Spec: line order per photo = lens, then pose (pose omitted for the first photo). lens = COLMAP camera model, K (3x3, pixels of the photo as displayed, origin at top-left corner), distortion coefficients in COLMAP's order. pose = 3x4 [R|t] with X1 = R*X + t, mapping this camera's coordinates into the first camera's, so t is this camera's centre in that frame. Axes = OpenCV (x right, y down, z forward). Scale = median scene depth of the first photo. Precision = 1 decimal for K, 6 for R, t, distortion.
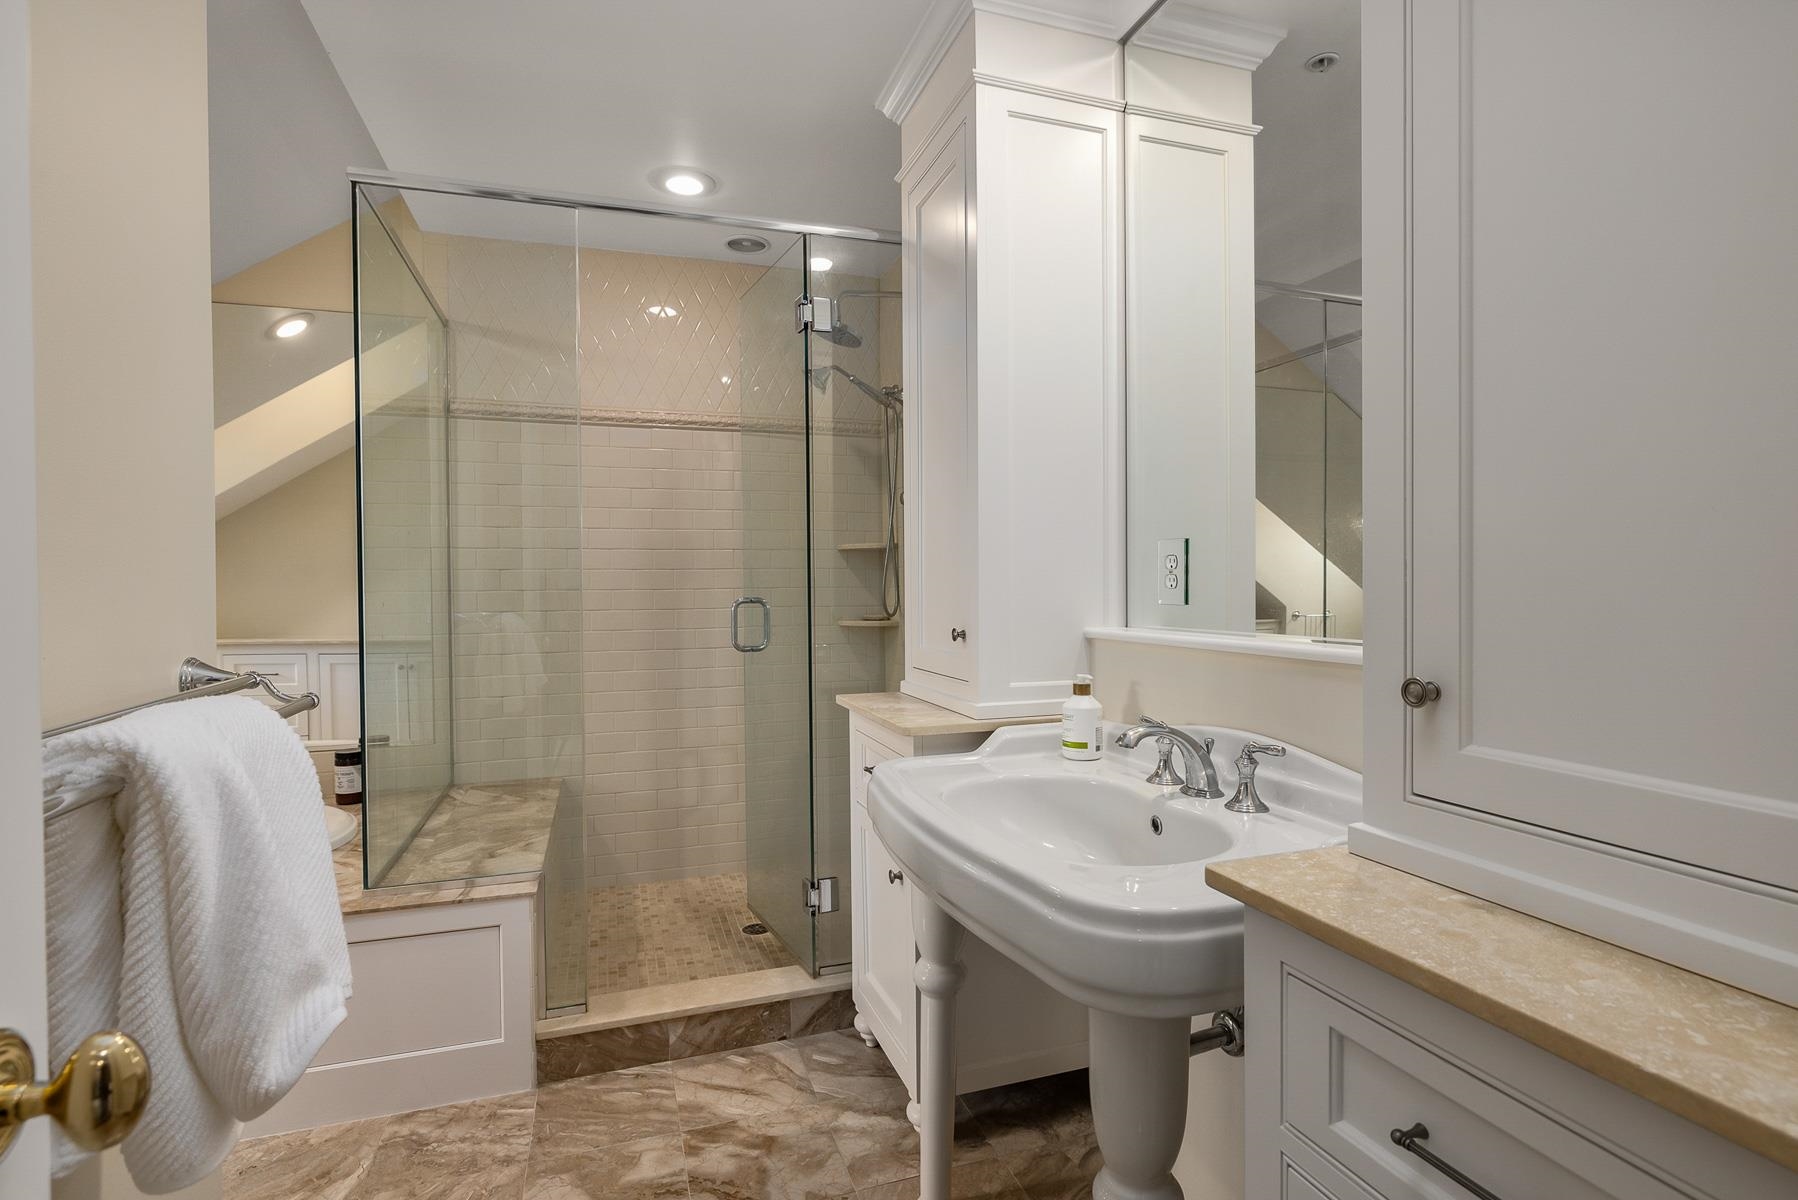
lens RADIAL K [[874.8, 0, 899.0], [0, 874.8, 600.0], [0, 0, 1]] dist [0.000270, 0.000155]
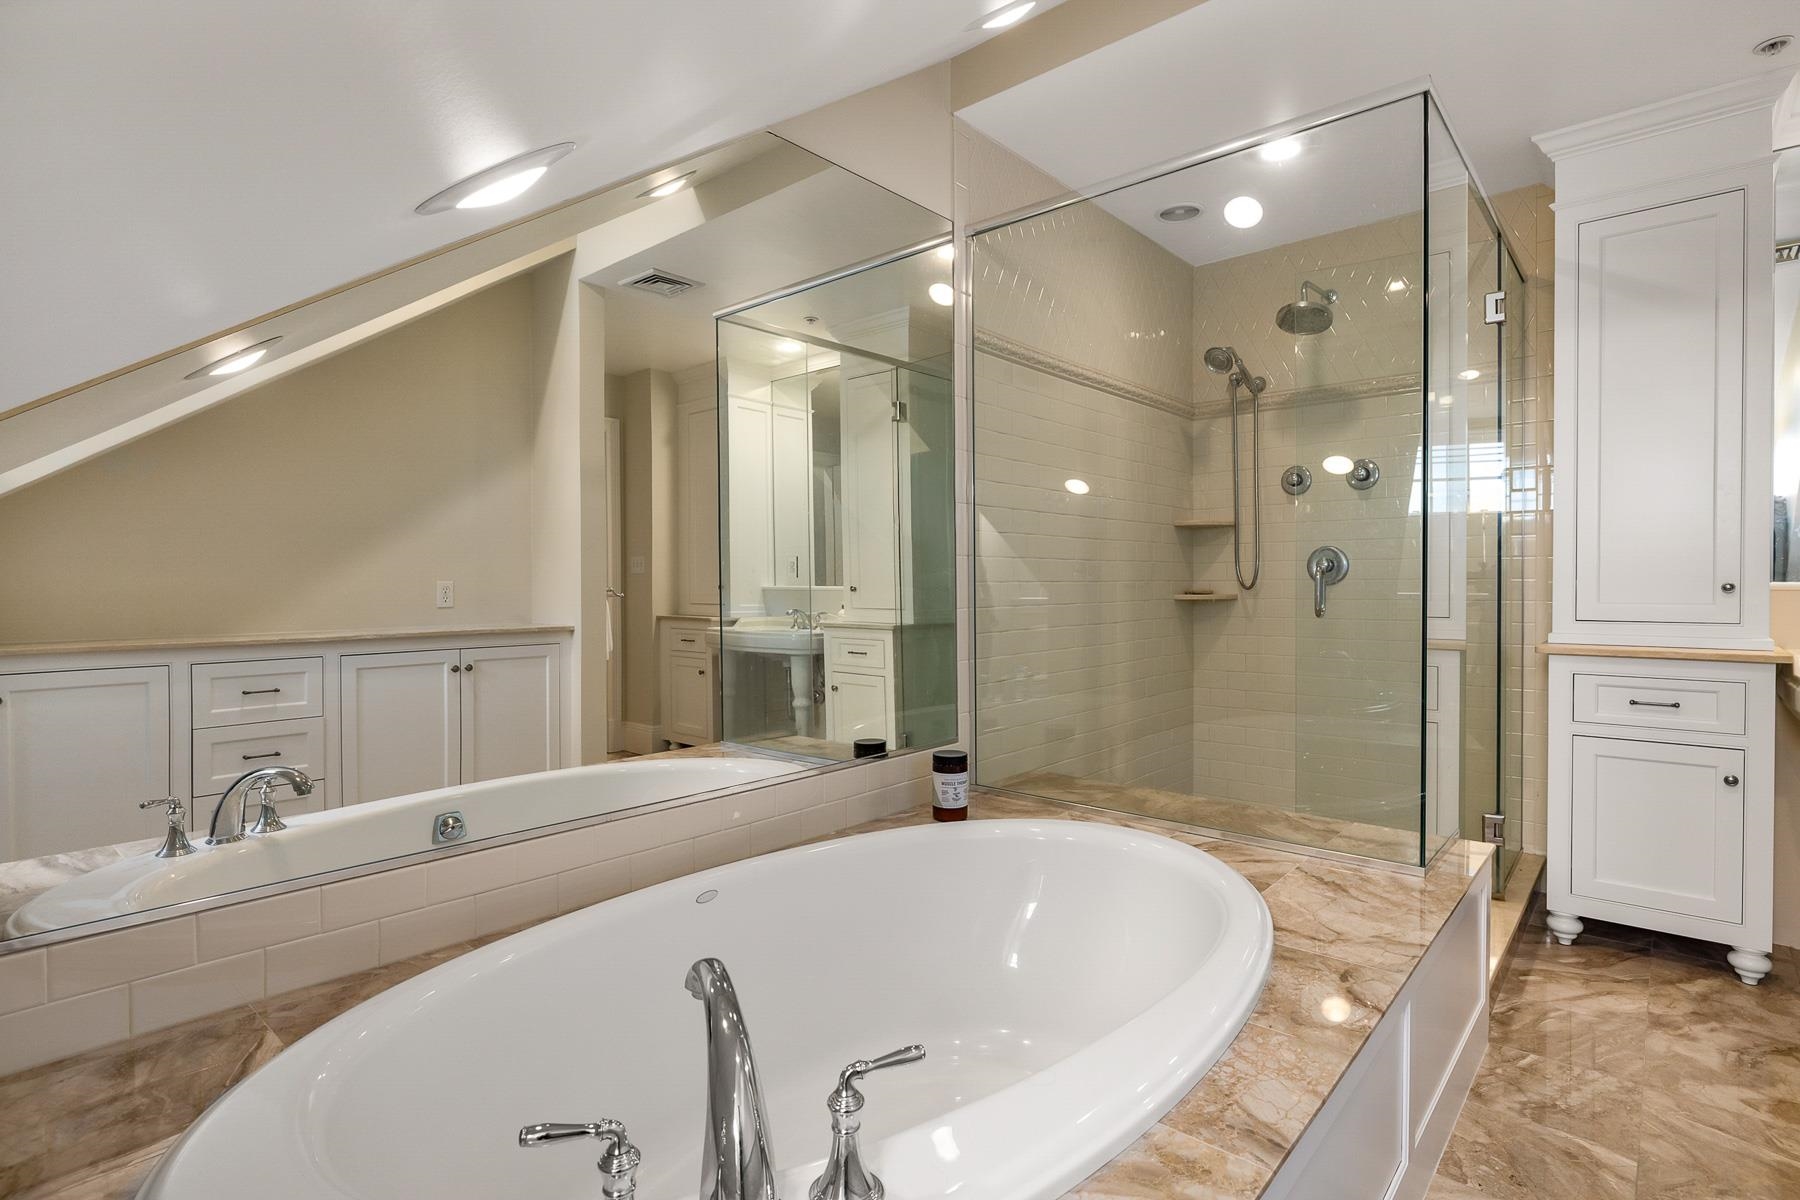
lens RADIAL K [[876.7, 0, 900.0], [0, 876.7, 600.0], [0, 0, 1]] dist [-0.010435, -0.000744]
pose [[0.867152, -0.005374, 0.498015, -1.579909], [0.002271, 0.999974, 0.006838, 0.041454], [-0.498039, -0.004798, 0.867142, 0.494562]]
